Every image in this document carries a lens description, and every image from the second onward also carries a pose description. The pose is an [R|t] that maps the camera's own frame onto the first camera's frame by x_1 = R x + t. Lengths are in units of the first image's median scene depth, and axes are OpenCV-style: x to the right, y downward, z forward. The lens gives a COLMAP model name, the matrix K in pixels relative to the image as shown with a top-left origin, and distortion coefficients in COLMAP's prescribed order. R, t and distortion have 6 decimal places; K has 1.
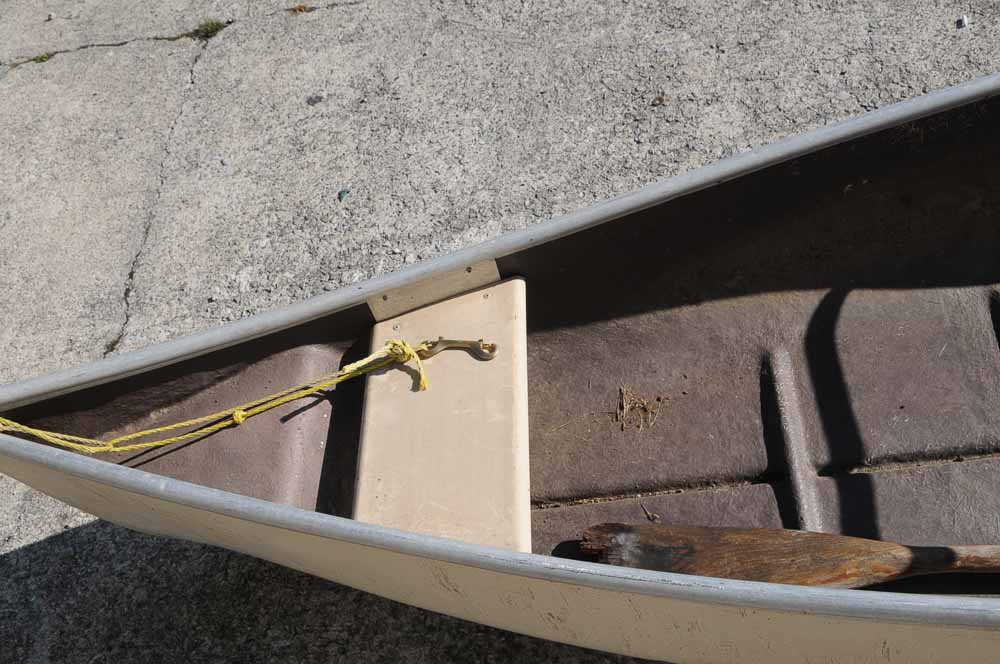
lens RADIAL K [[1014.4, 0, 501.7], [0, 1014.4, 330.3], [0, 0, 1]] dist [0.023640, 0.000000]
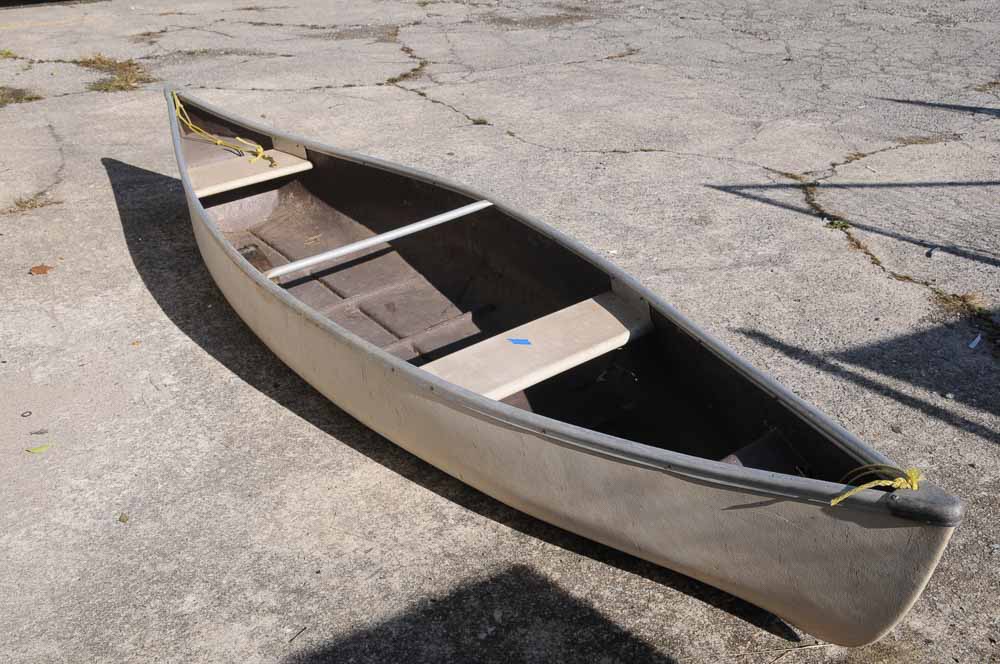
lens RADIAL K [[1014.4, 0, 500.0], [0, 1014.4, 329.5], [0, 0, 1]] dist [0.023640, 0.000000]
pose [[0.581295, 0.566537, -0.584065, 1.902797], [-0.696735, 0.717325, 0.002367, -0.081224], [0.420305, 0.405562, 0.811704, -0.668370]]
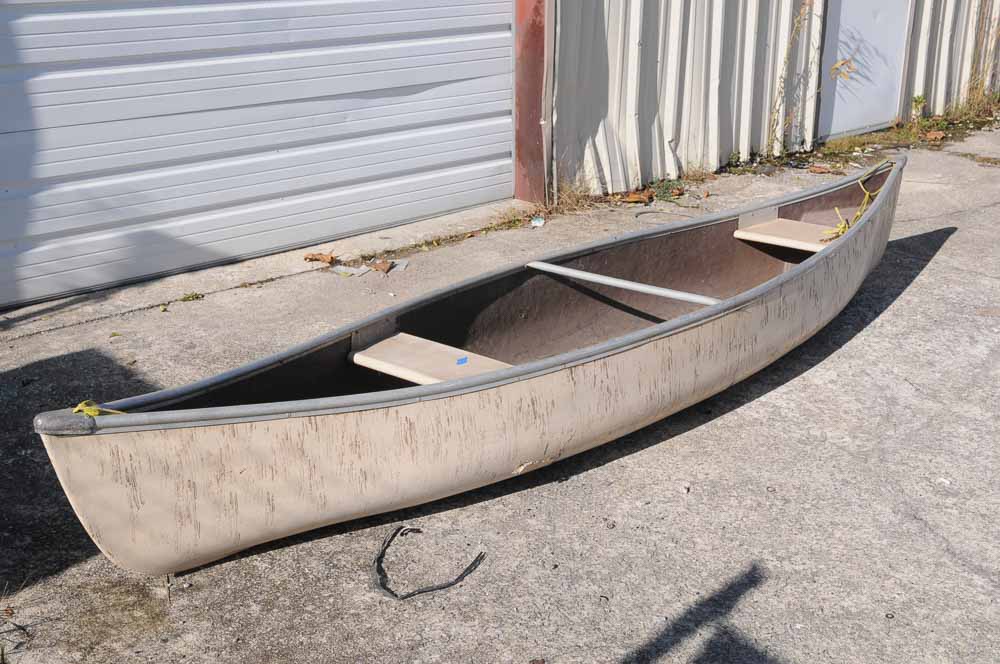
lens RADIAL K [[1203.1, 0, 499.9], [0, 1203.1, 326.8], [0, 0, 1]] dist [0.078281, 0.000000]
pose [[-0.666772, 0.482476, -0.568007, 2.116538], [-0.440970, 0.359008, 0.822593, -1.834767], [0.600800, 0.798956, -0.026619, 0.677240]]
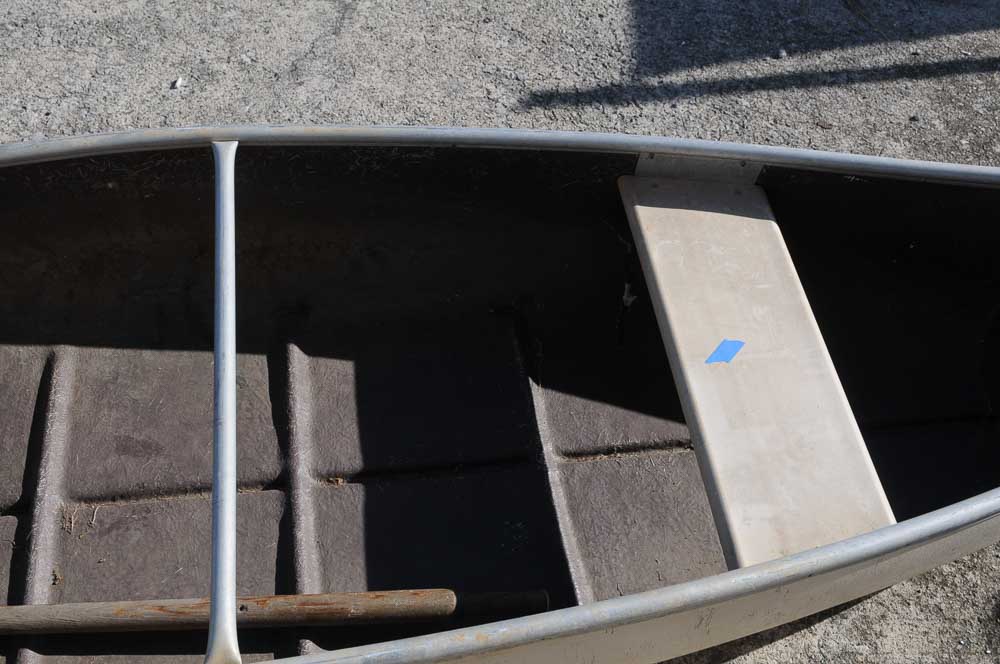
lens RADIAL K [[1014.4, 0, 501.2], [0, 1014.4, 331.6], [0, 0, 1]] dist [0.023640, 0.000000]
pose [[0.926648, 0.075215, 0.368329, 0.504123], [-0.075412, 0.997056, -0.013880, -0.076027], [-0.368289, -0.014915, 0.929592, -0.121452]]
